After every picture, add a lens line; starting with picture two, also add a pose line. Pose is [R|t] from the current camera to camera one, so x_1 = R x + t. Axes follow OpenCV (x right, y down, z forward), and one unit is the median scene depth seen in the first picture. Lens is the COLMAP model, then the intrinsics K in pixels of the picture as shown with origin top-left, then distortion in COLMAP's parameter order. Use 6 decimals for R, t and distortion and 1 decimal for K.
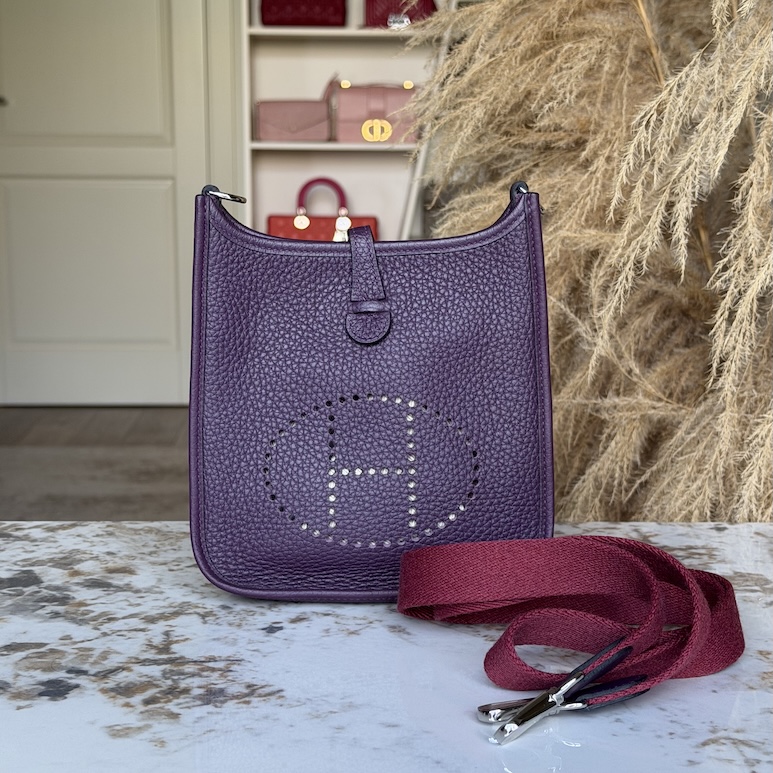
lens RADIAL K [[1566.0, 0, 381.6], [0, 1566.0, 397.4], [0, 0, 1]] dist [0.217524, -0.420449]
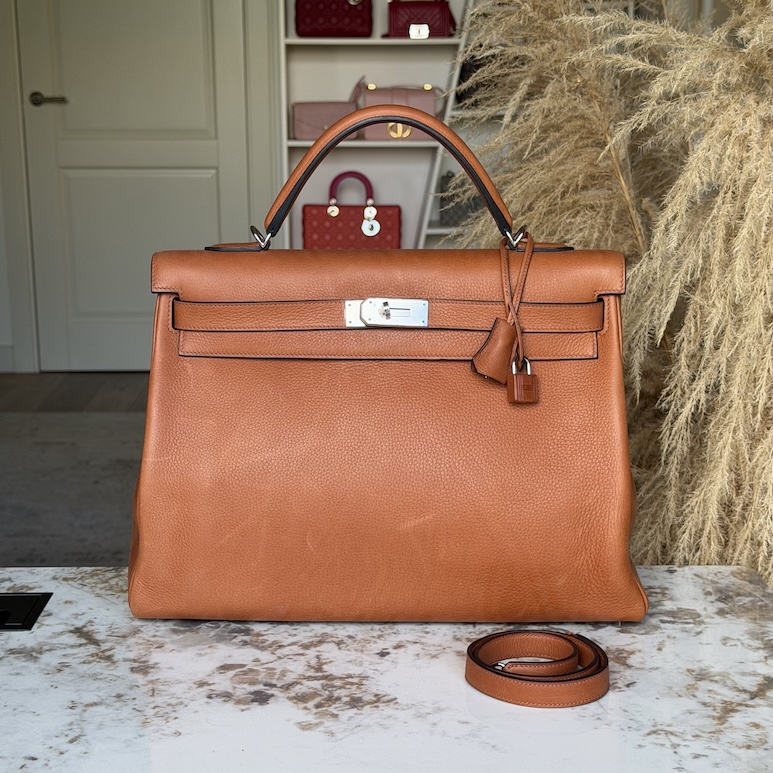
lens RADIAL K [[1475.4, 0, 392.2], [0, 1475.4, 399.2], [0, 0, 1]] dist [0.212735, -0.377622]
pose [[0.999987, -0.004721, -0.001792, -0.037846], [0.004795, 0.999031, 0.043753, -0.118054], [0.001583, -0.043761, 0.999041, -0.328123]]
